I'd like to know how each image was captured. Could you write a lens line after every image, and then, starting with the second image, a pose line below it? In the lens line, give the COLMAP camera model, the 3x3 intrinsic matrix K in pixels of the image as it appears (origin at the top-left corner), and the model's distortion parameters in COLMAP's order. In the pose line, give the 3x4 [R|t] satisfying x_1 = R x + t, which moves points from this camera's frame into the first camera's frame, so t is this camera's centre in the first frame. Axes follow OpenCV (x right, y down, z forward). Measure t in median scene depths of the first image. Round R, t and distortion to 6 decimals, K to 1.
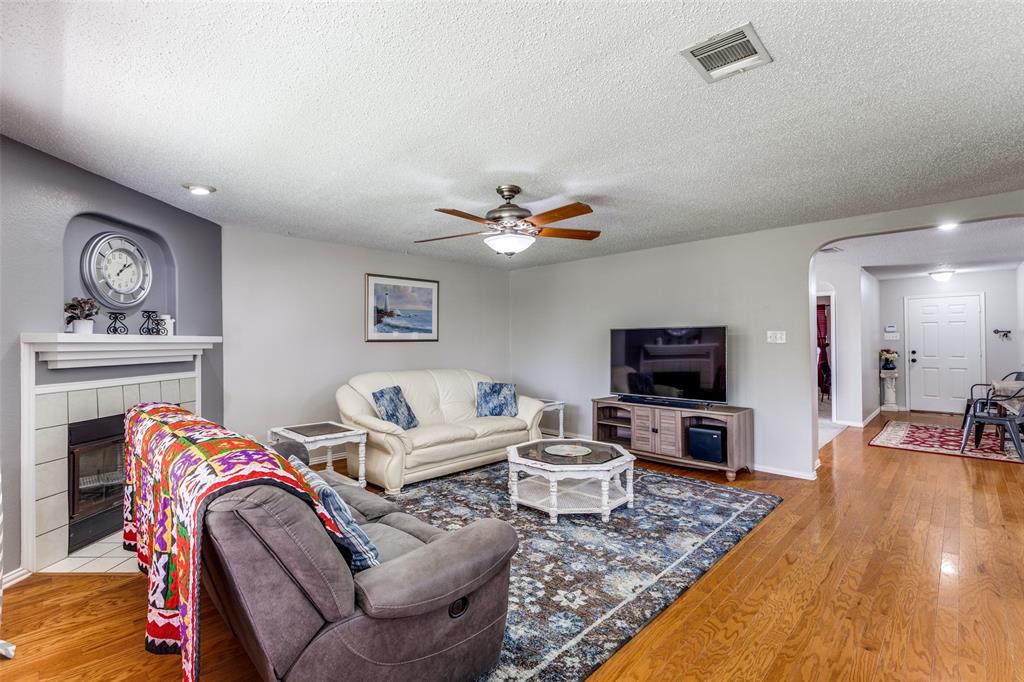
lens RADIAL K [[476.1, 0, 506.2], [0, 476.1, 335.5], [0, 0, 1]] dist [0.000531, -0.001150]
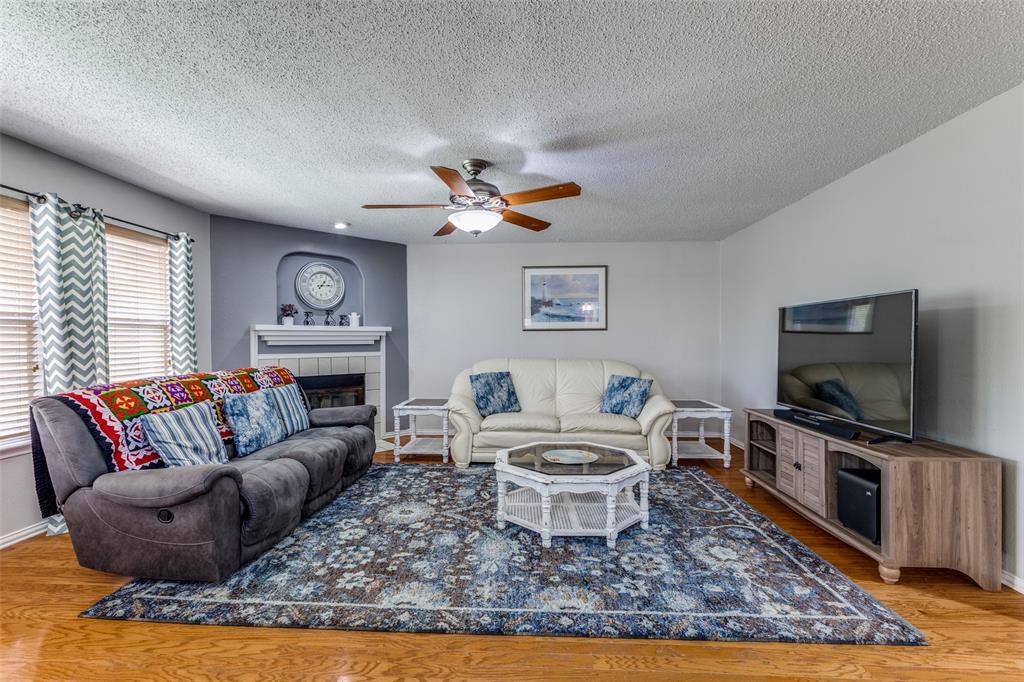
lens RADIAL K [[476.1, 0, 504.4], [0, 476.1, 342.5], [0, 0, 1]] dist [0.000531, -0.001150]
pose [[0.646235, 0.006617, -0.763109, 0.722433], [0.011126, 0.999774, 0.018091, 0.028428], [0.763057, -0.020182, 0.646016, 0.403055]]
